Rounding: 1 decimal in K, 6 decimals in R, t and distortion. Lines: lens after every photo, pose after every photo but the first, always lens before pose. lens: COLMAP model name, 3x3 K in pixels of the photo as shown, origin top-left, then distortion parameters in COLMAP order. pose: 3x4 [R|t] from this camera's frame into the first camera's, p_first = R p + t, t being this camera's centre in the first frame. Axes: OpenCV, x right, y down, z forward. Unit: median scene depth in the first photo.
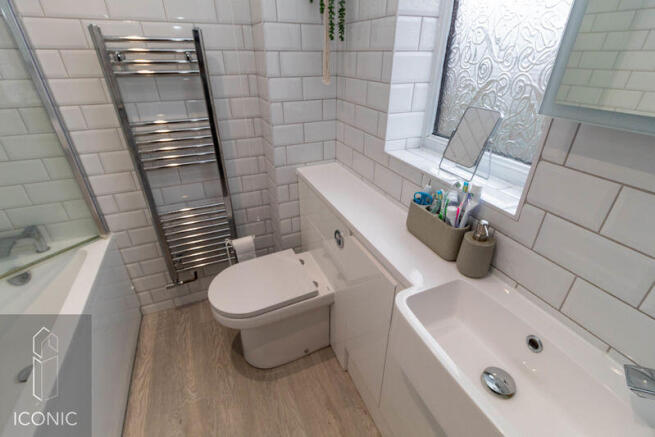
lens RADIAL K [[302.0, 0, 328.8], [0, 302.0, 217.8], [0, 0, 1]] dist [0.008937, -0.001415]
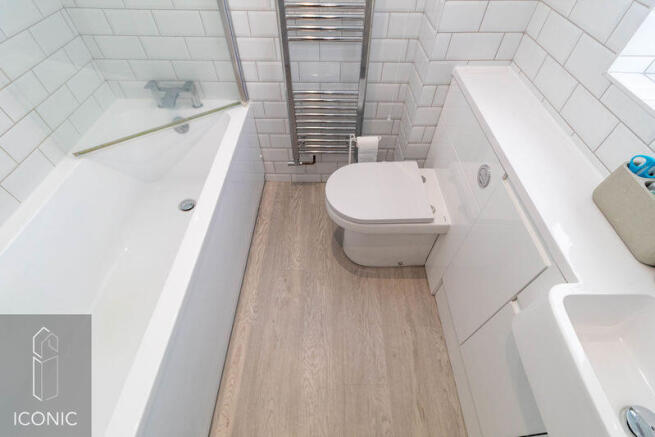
lens RADIAL K [[302.0, 0, 328.6], [0, 302.0, 217.5], [0, 0, 1]] dist [0.008937, -0.001415]
pose [[0.914164, 0.314196, -0.256096, -0.083377], [-0.199235, 0.898502, 0.391151, -0.053394], [0.353001, -0.306553, 0.883977, 0.056875]]
